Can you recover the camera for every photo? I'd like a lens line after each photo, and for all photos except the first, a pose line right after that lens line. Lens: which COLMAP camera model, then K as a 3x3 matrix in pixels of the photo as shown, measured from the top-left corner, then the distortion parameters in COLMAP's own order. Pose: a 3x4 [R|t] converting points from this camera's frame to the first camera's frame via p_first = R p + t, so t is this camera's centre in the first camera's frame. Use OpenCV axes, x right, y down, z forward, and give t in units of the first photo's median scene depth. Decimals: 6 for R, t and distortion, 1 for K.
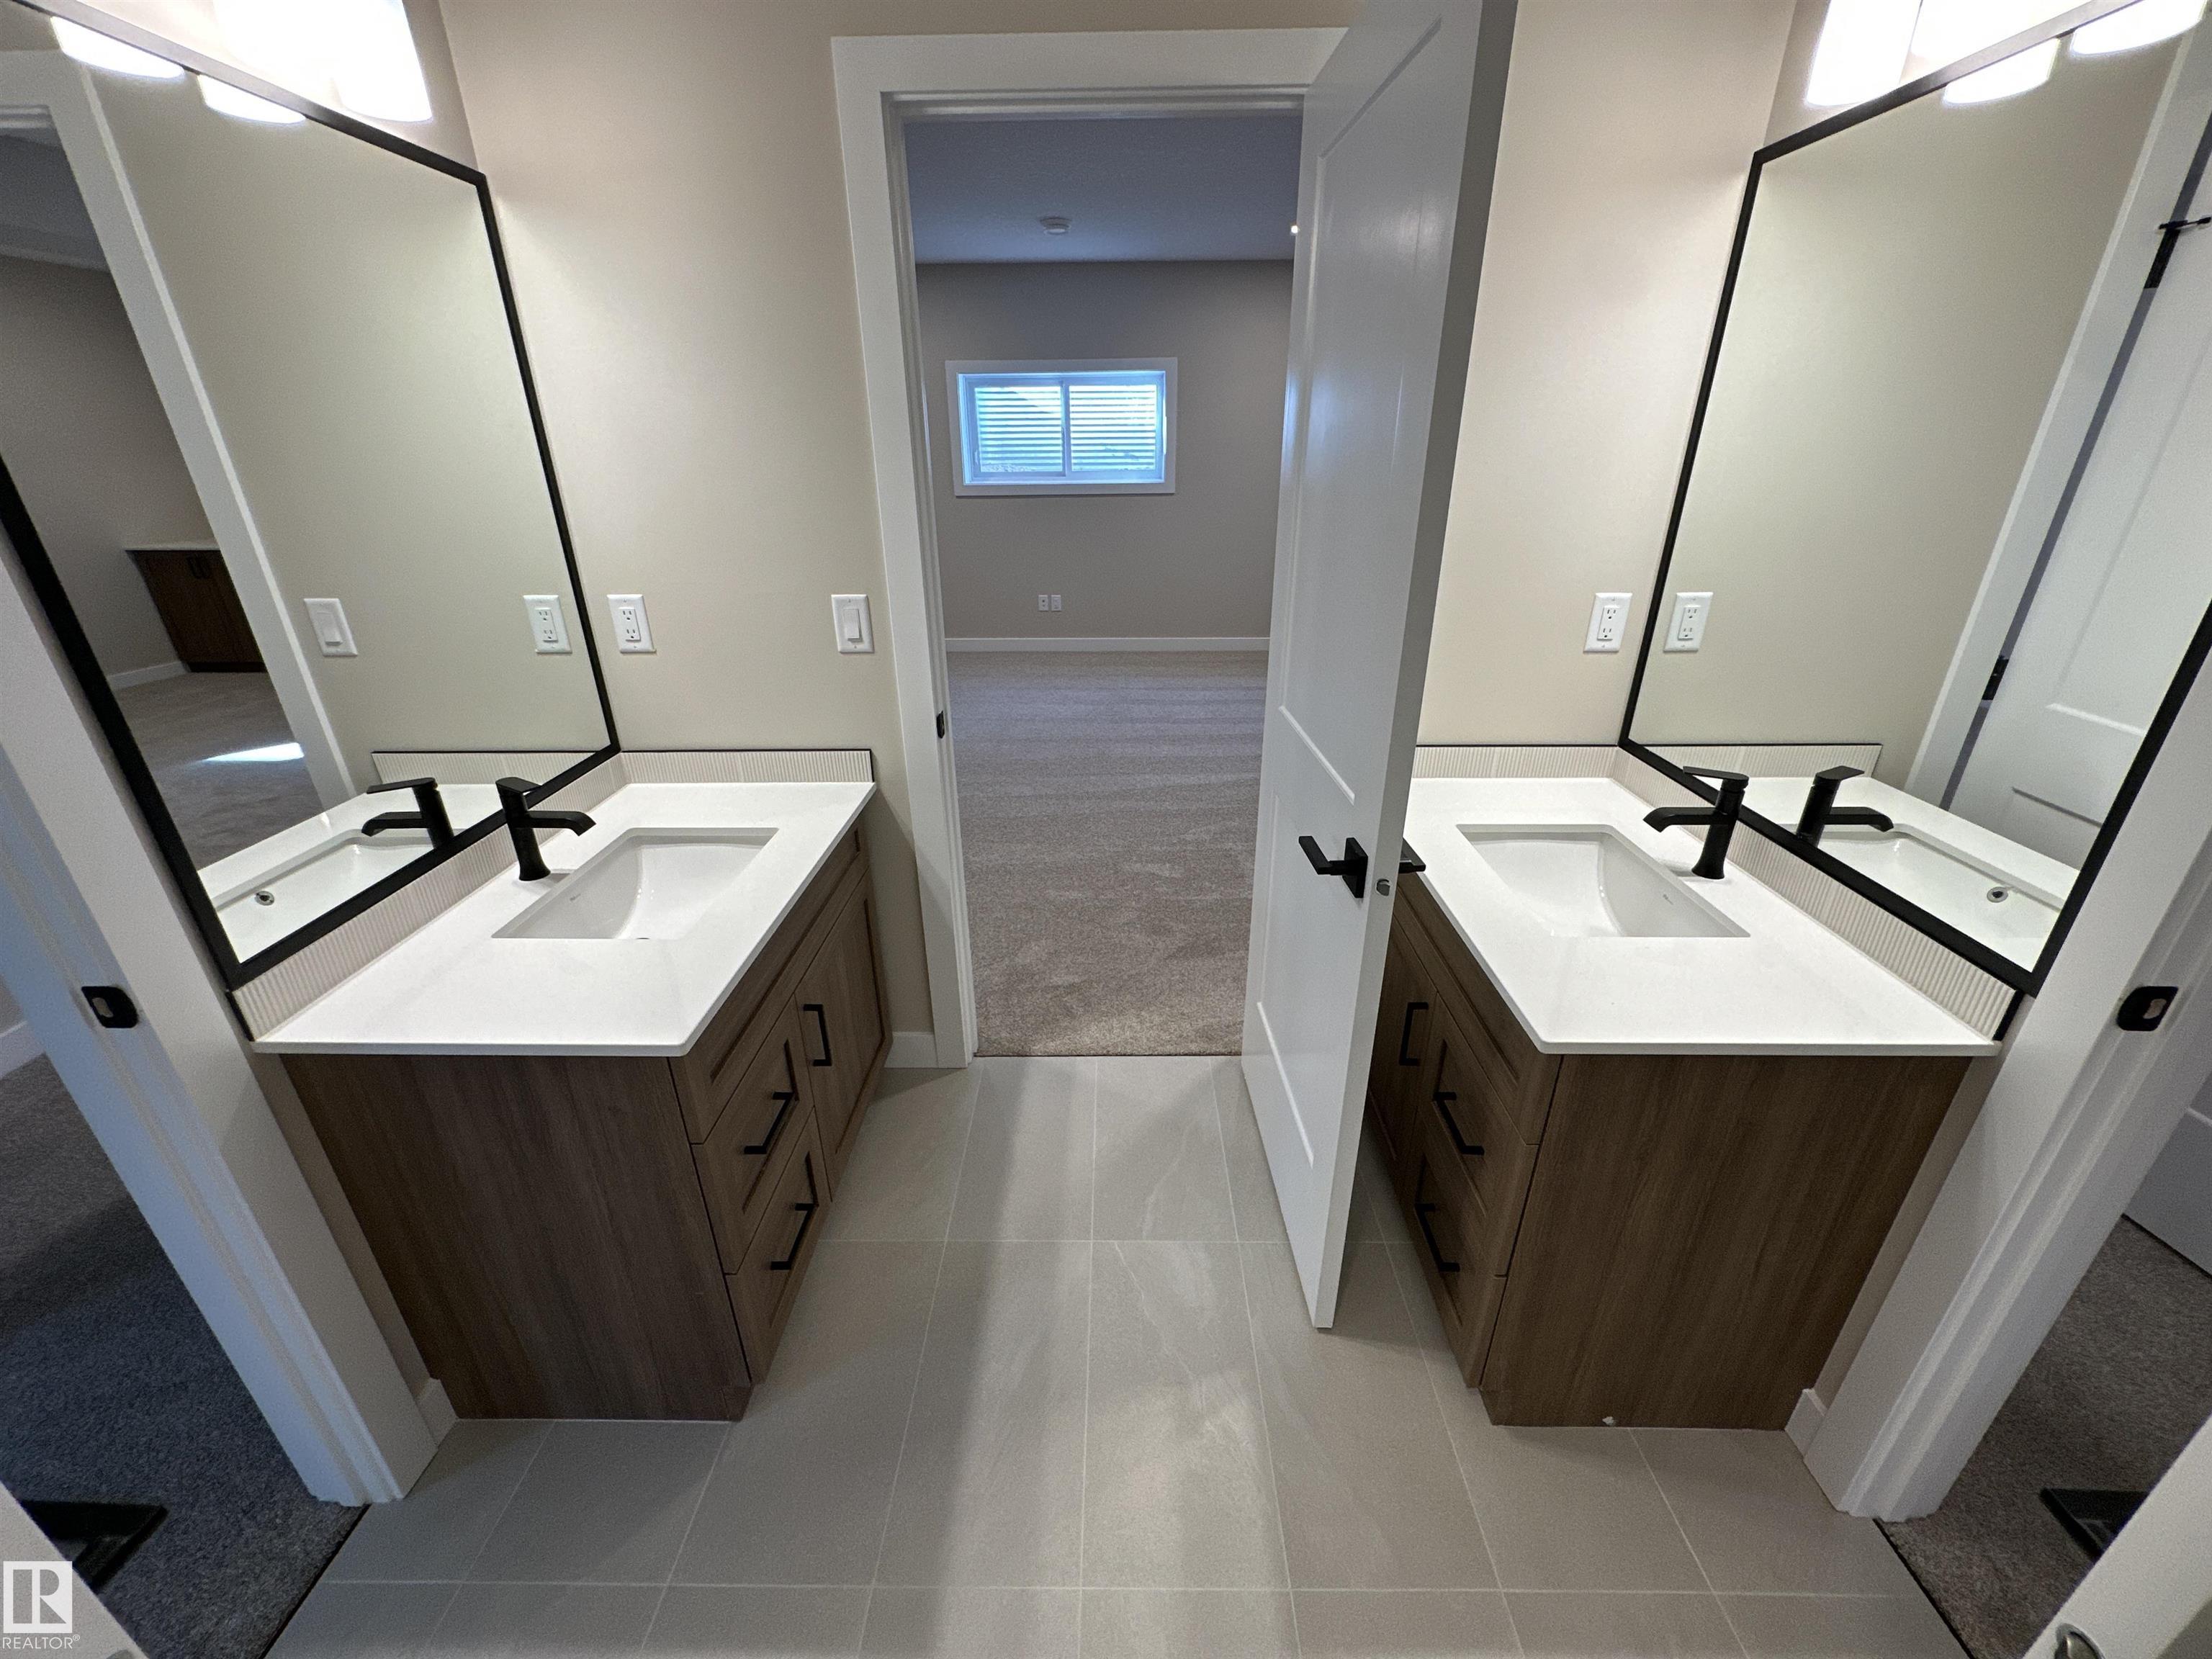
lens RADIAL K [[883.8, 0, 1106.0], [0, 883.8, 829.5], [0, 0, 1]] dist [-0.003016, -0.000443]
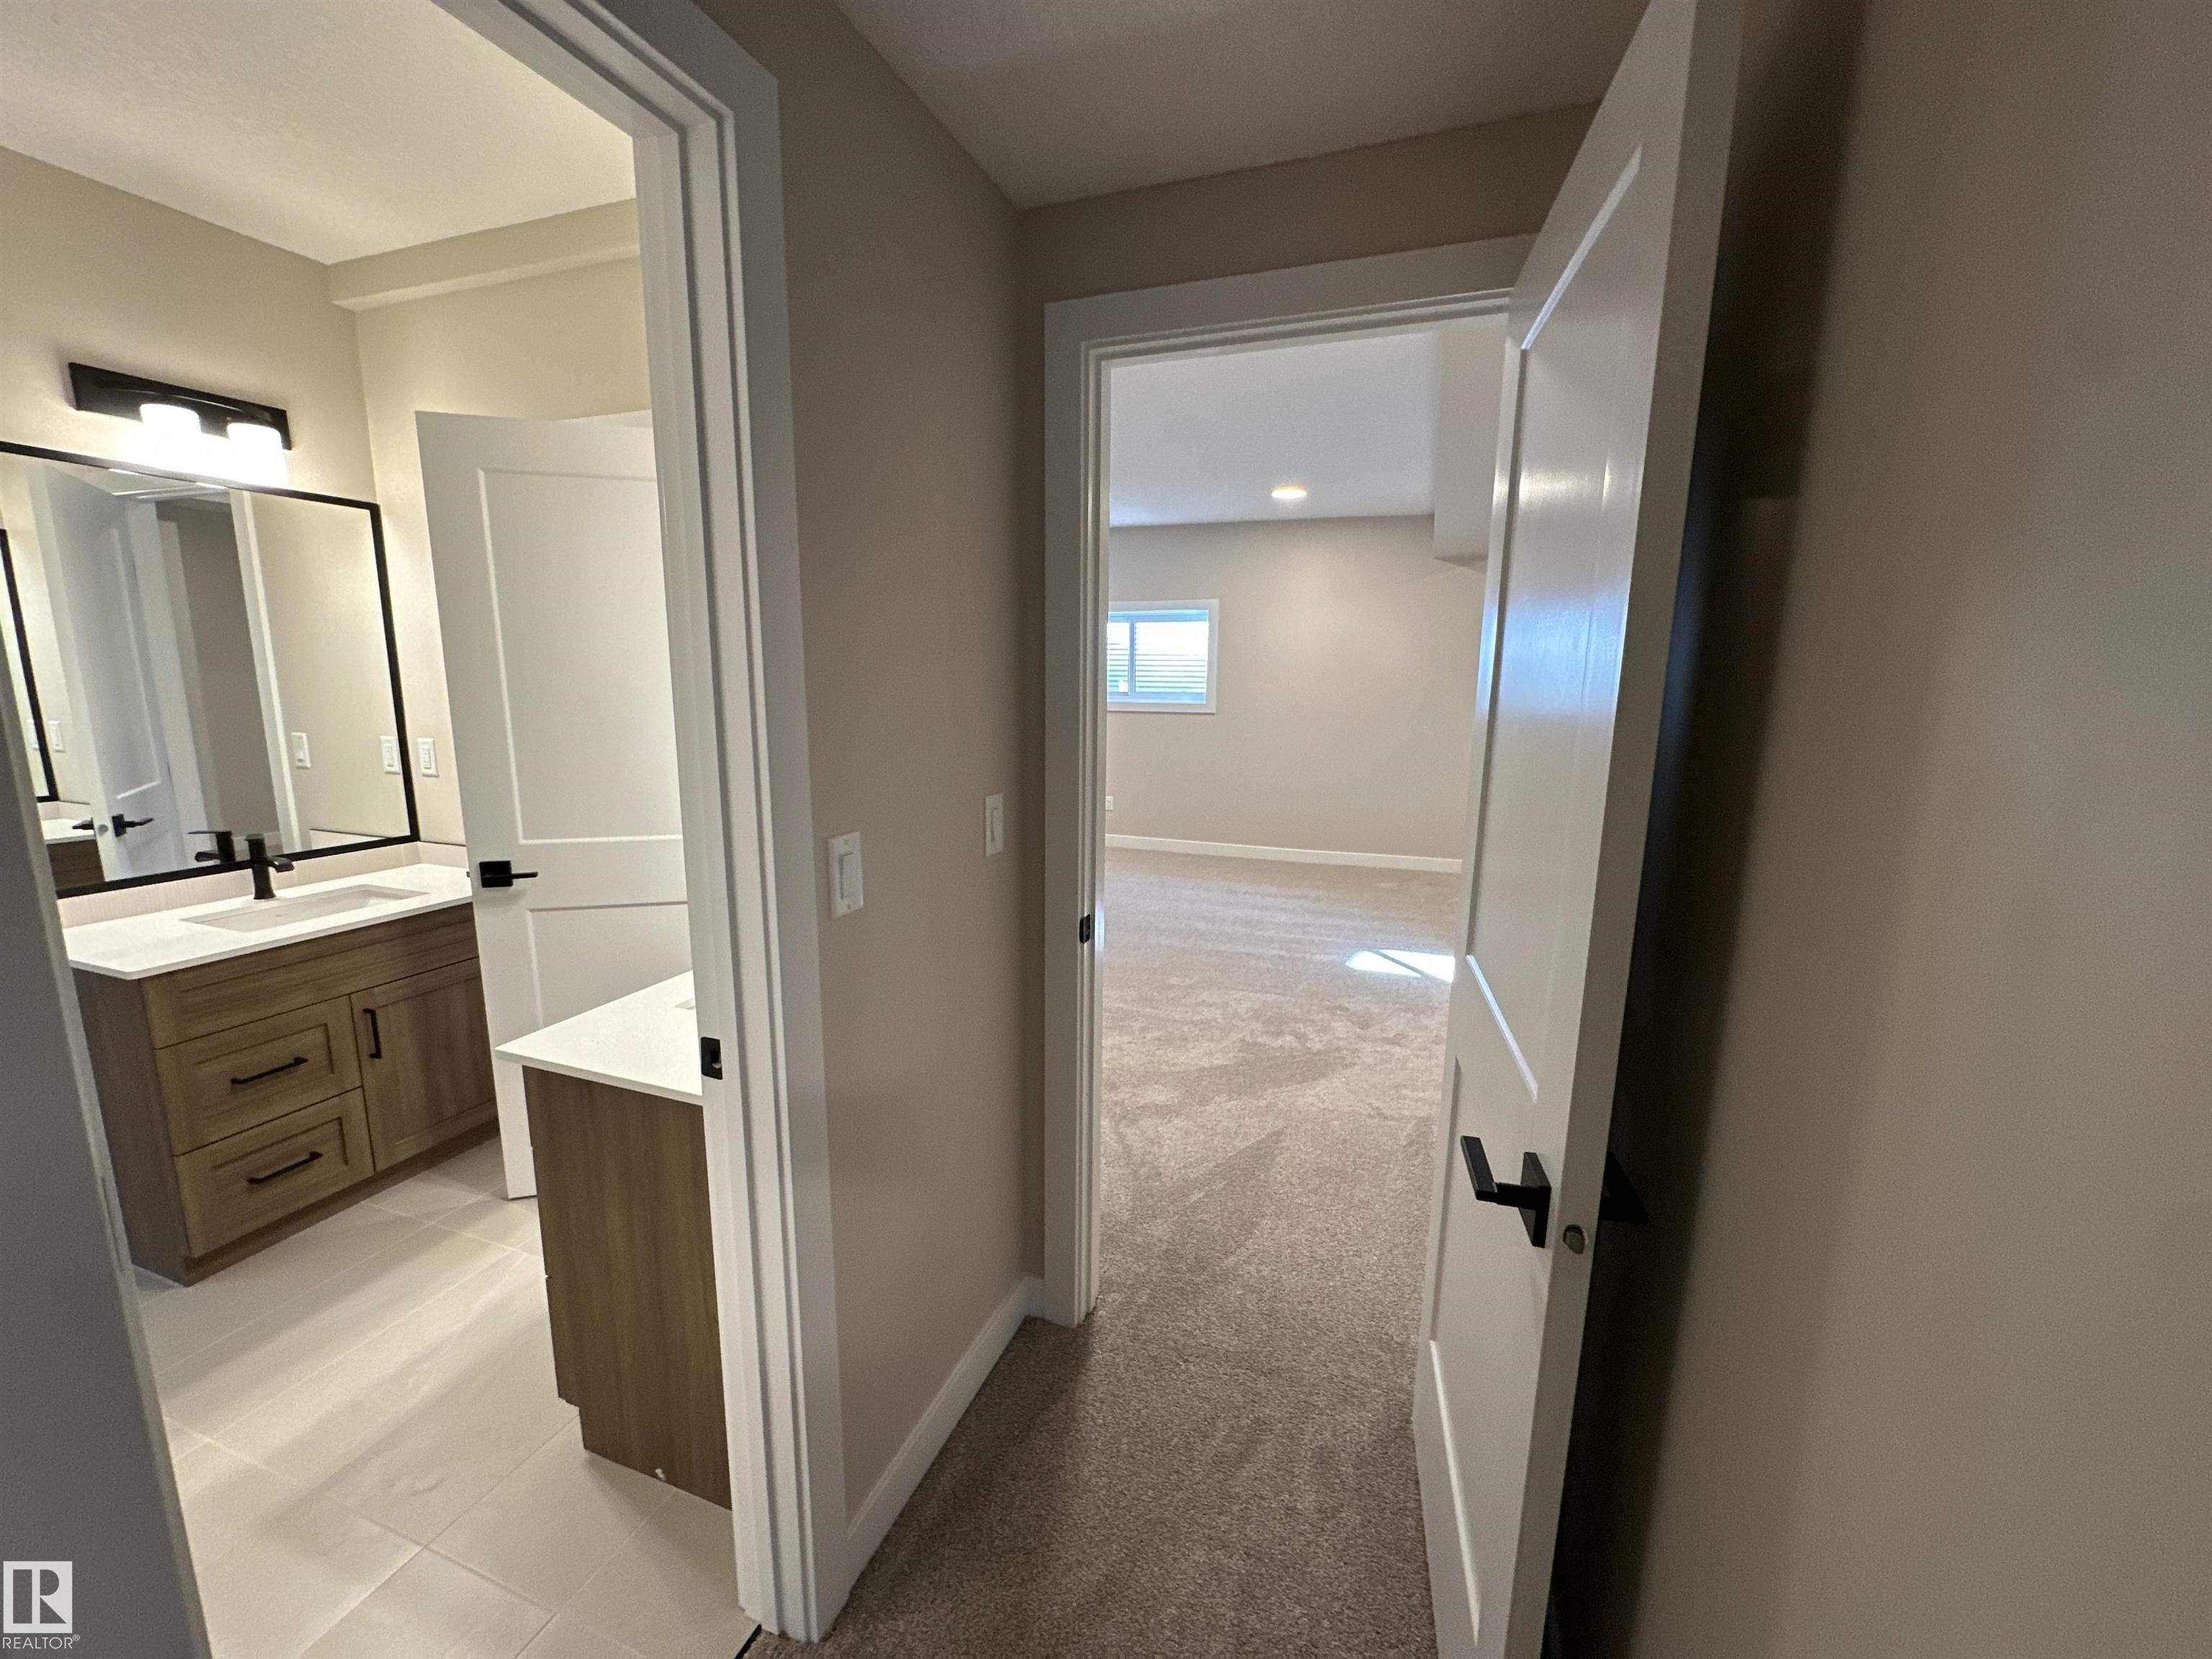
lens RADIAL K [[883.8, 0, 1106.0], [0, 883.8, 829.5], [0, 0, 1]] dist [-0.003016, -0.000443]
pose [[0.943531, 0.074392, -0.322824, 0.577734], [-0.149263, 0.965410, -0.213787, 0.021128], [0.295754, 0.249900, 0.921998, -0.016578]]
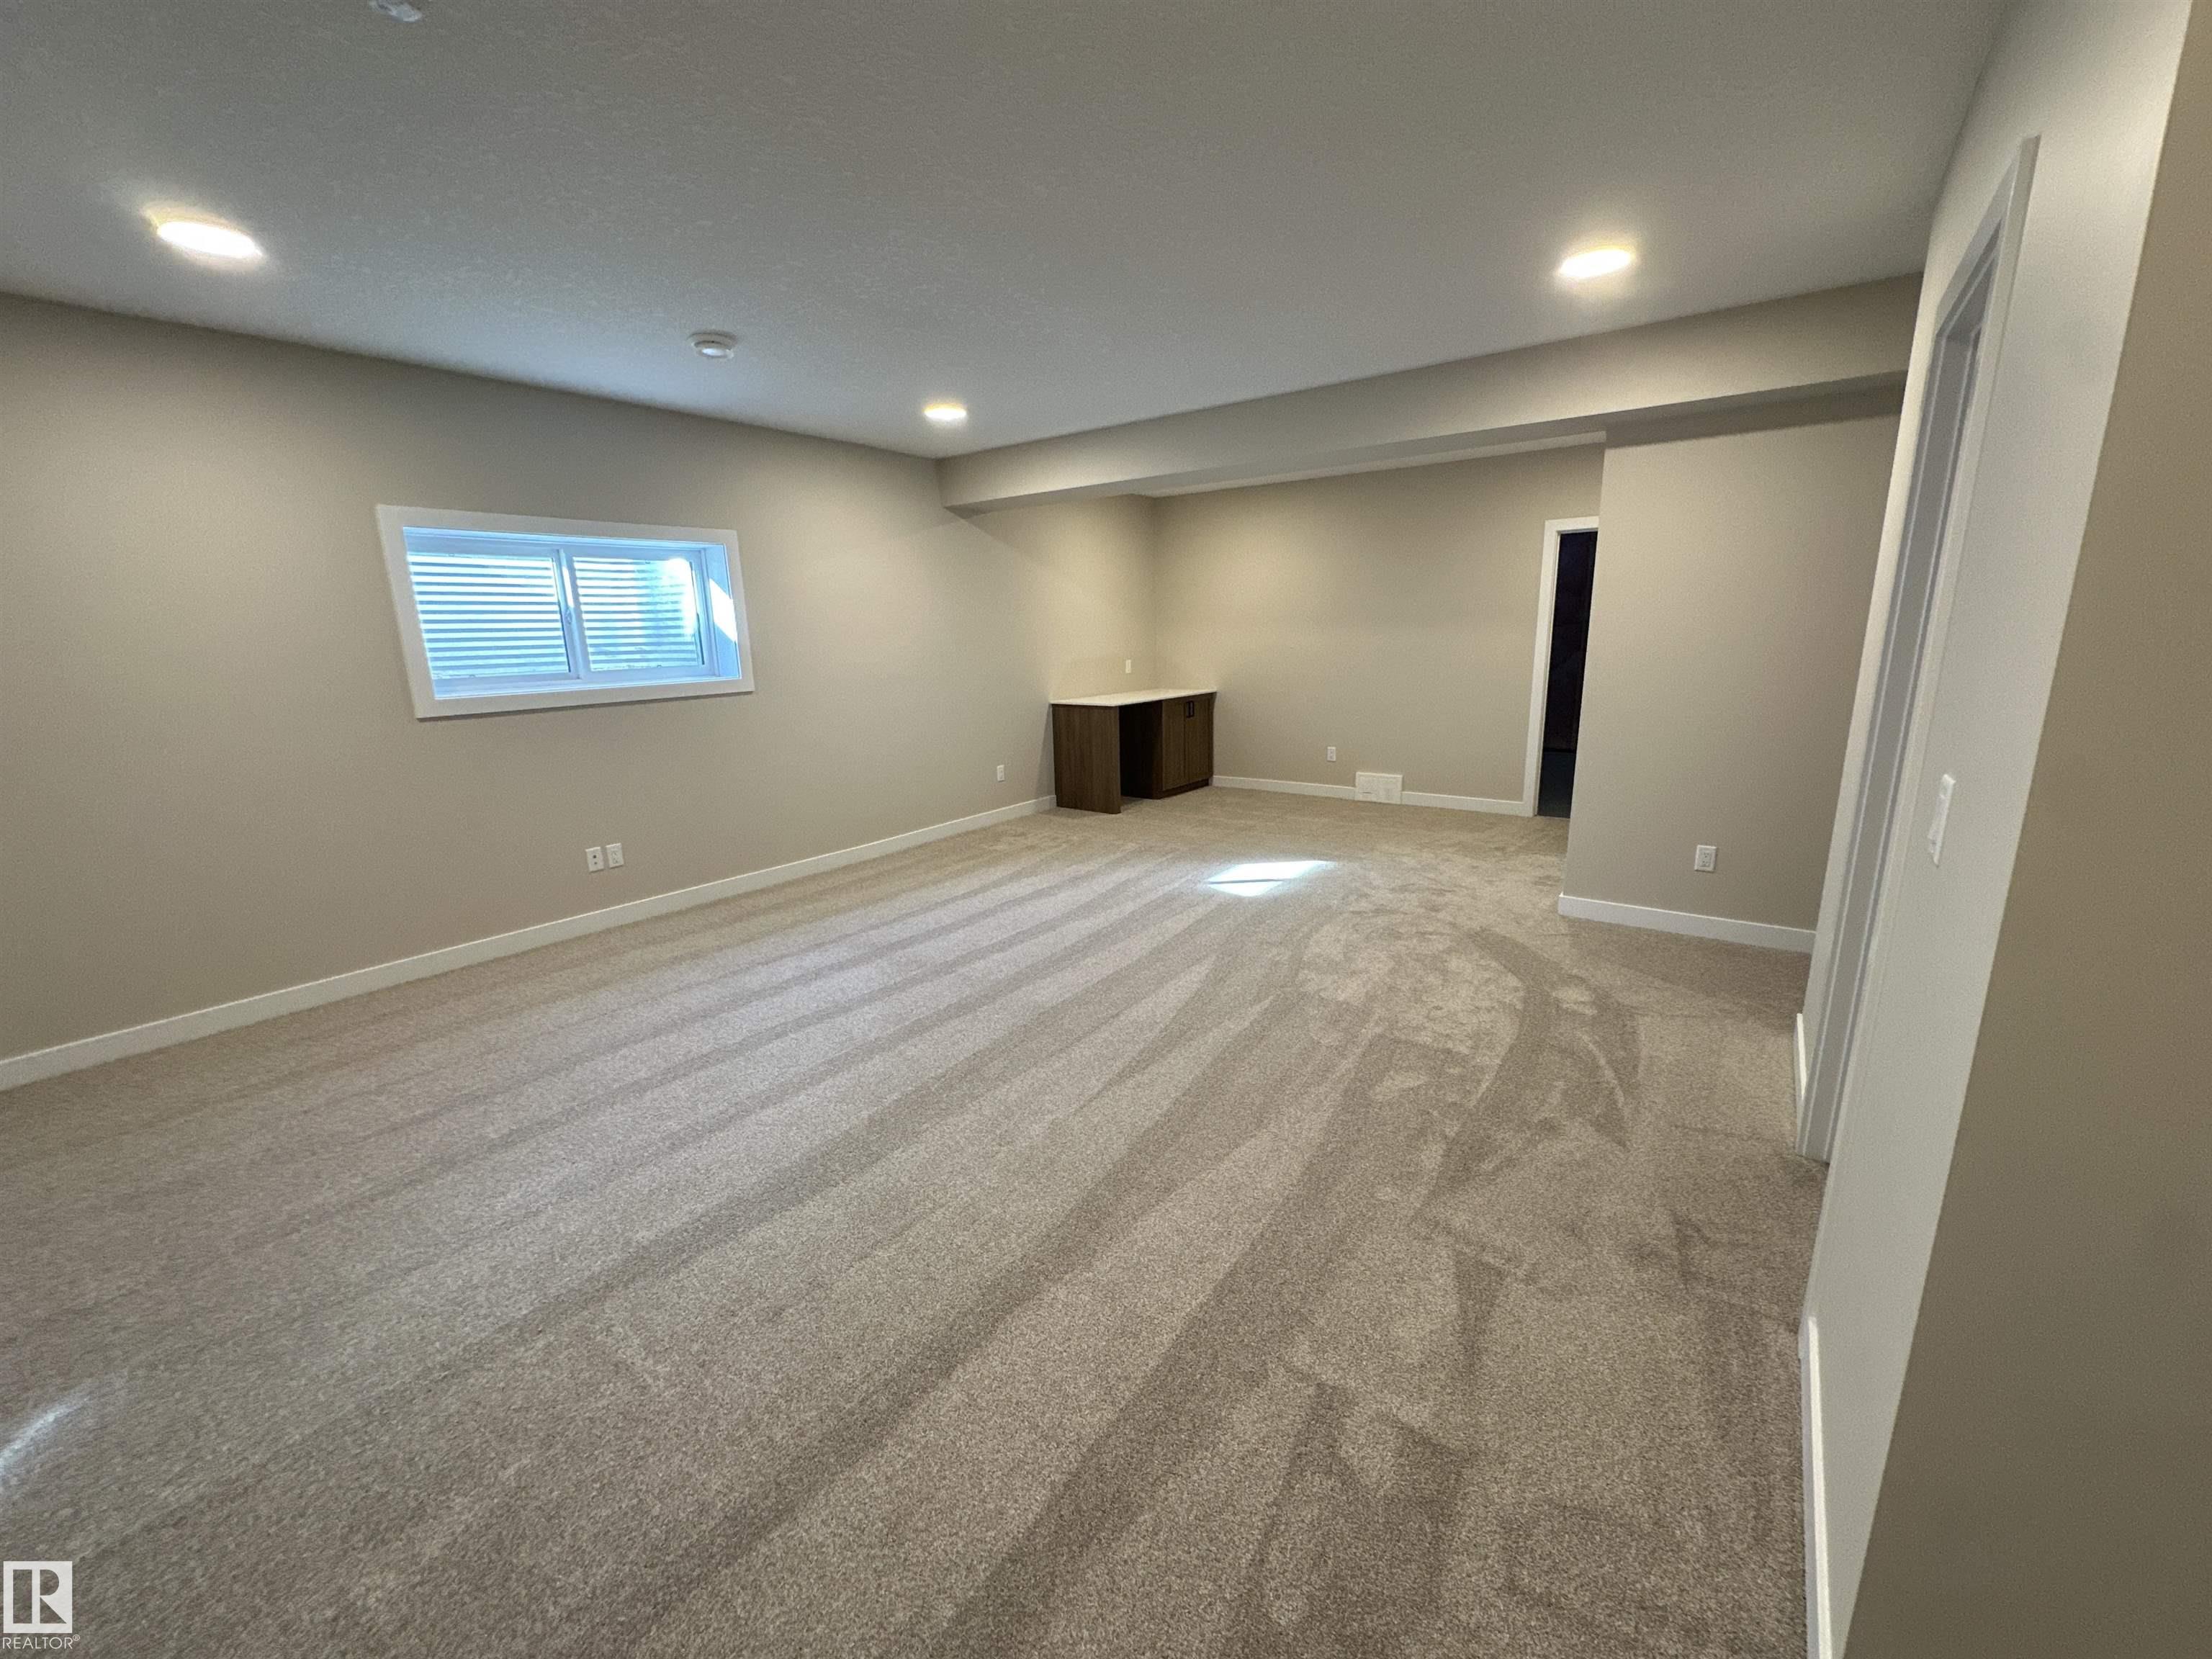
lens RADIAL K [[894.5, 0, 1133.0], [0, 894.5, 826.6], [0, 0, 1]] dist [-0.001768, -0.000147]
pose [[0.596871, -0.189294, 0.779688, -0.679478], [0.338747, 0.940366, -0.031016, -0.233290], [-0.727321, 0.282629, 0.625400, 0.528658]]
